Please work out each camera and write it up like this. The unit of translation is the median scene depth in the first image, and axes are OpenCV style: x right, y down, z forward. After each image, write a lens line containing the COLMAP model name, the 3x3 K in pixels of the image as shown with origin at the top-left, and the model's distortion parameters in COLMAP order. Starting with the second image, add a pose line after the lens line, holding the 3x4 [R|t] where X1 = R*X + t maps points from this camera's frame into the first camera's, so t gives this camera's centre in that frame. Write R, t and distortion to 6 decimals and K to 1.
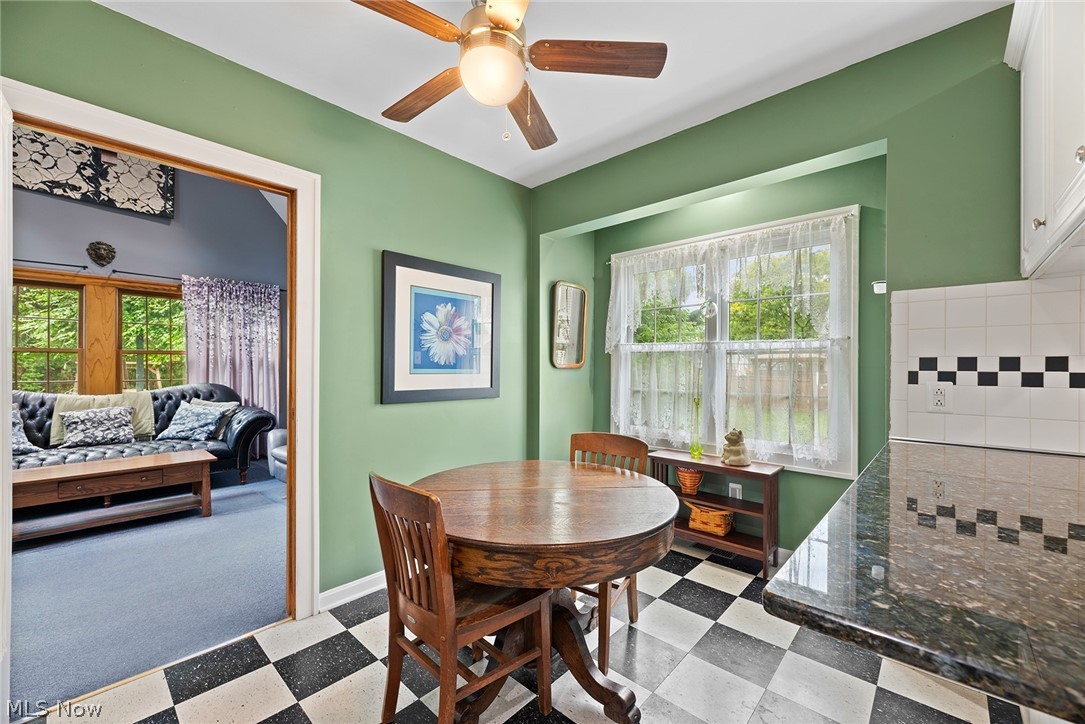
lens RADIAL K [[439.5, 0, 543.6], [0, 439.5, 365.0], [0, 0, 1]] dist [0.001592, 0.000243]
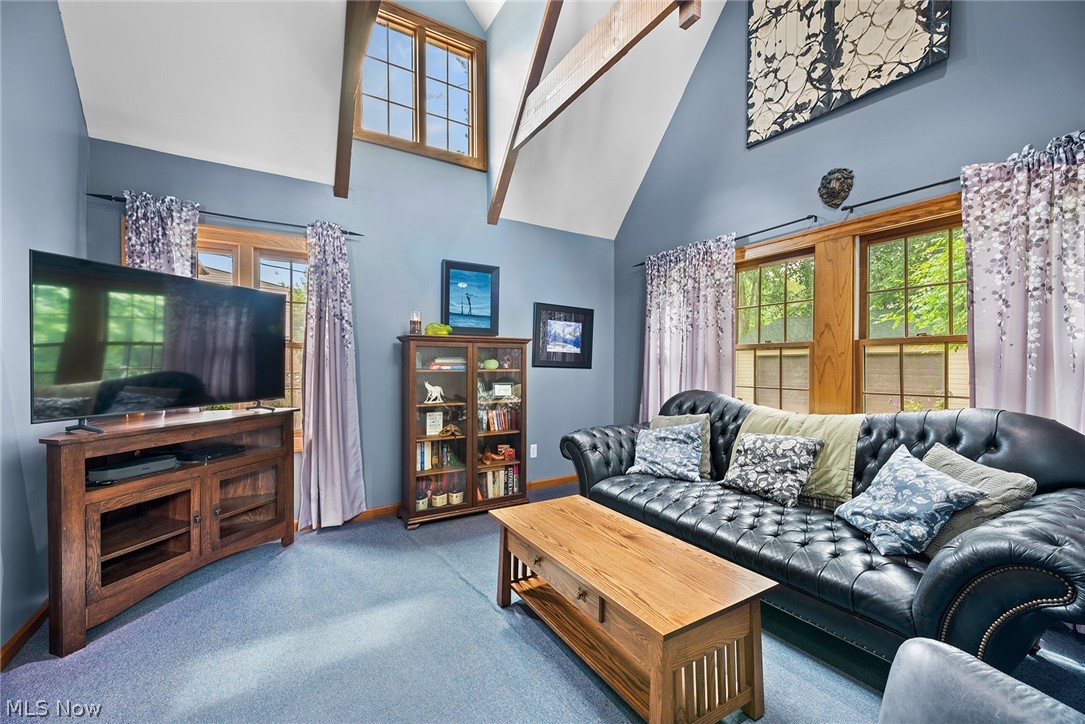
lens RADIAL K [[439.5, 0, 535.7], [0, 439.5, 364.3], [0, 0, 1]] dist [0.001592, 0.000243]
pose [[-0.285238, -0.002883, -0.958453, -0.287072], [-0.002887, 0.999994, -0.002149, 0.000153], [0.958453, 0.002154, -0.285244, 0.778641]]
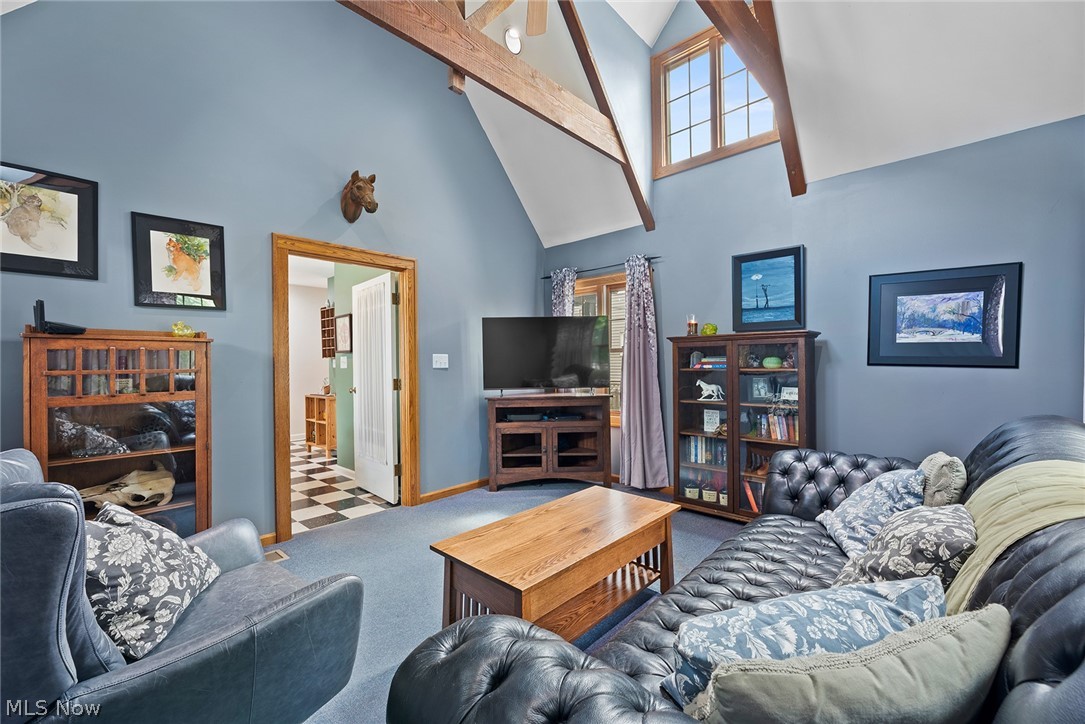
lens RADIAL K [[439.5, 0, 543.2], [0, 439.5, 362.2], [0, 0, 1]] dist [0.001592, 0.000243]
pose [[-0.999951, 0.006098, 0.007814, -0.633323], [0.006080, 0.999979, -0.002423, -0.002092], [-0.007828, -0.002375, -0.999967, 1.135141]]
